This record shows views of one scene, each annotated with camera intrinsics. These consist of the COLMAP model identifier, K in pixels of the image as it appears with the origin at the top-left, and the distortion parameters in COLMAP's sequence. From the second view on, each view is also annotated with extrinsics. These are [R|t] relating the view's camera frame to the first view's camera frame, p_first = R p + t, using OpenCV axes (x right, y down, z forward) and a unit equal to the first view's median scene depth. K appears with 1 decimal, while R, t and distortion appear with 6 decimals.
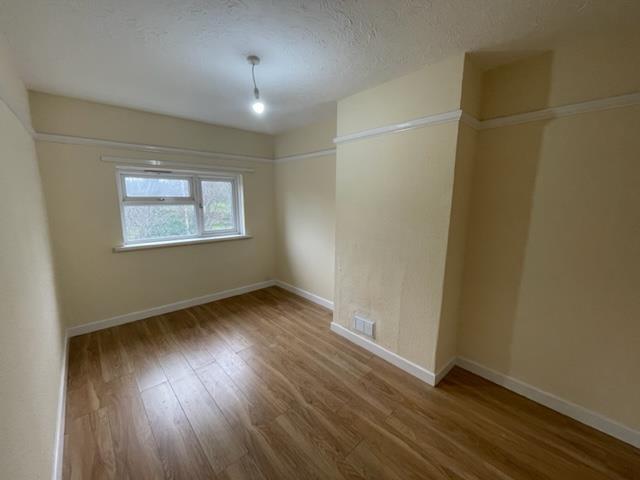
lens RADIAL K [[259.2, 0, 318.1], [0, 259.2, 243.4], [0, 0, 1]] dist [0.000188, 0.000286]
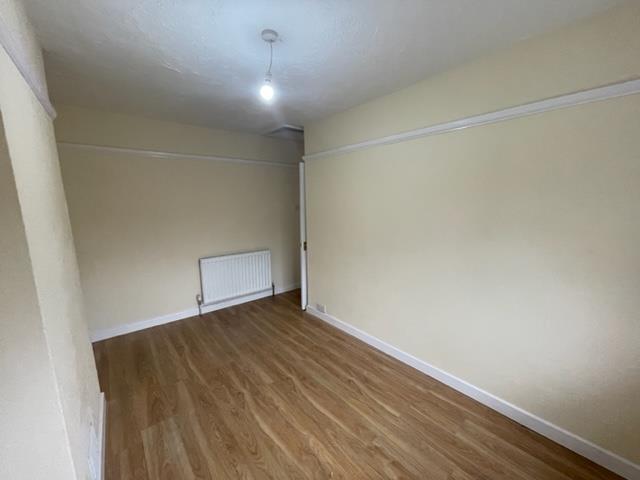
lens RADIAL K [[259.2, 0, 318.1], [0, 259.2, 243.4], [0, 0, 1]] dist [0.000188, 0.000286]
pose [[-0.998568, -0.006928, 0.053049, -0.388438], [0.011081, 0.943294, 0.331773, -0.315092], [-0.052339, 0.331885, -0.941867, 1.707475]]
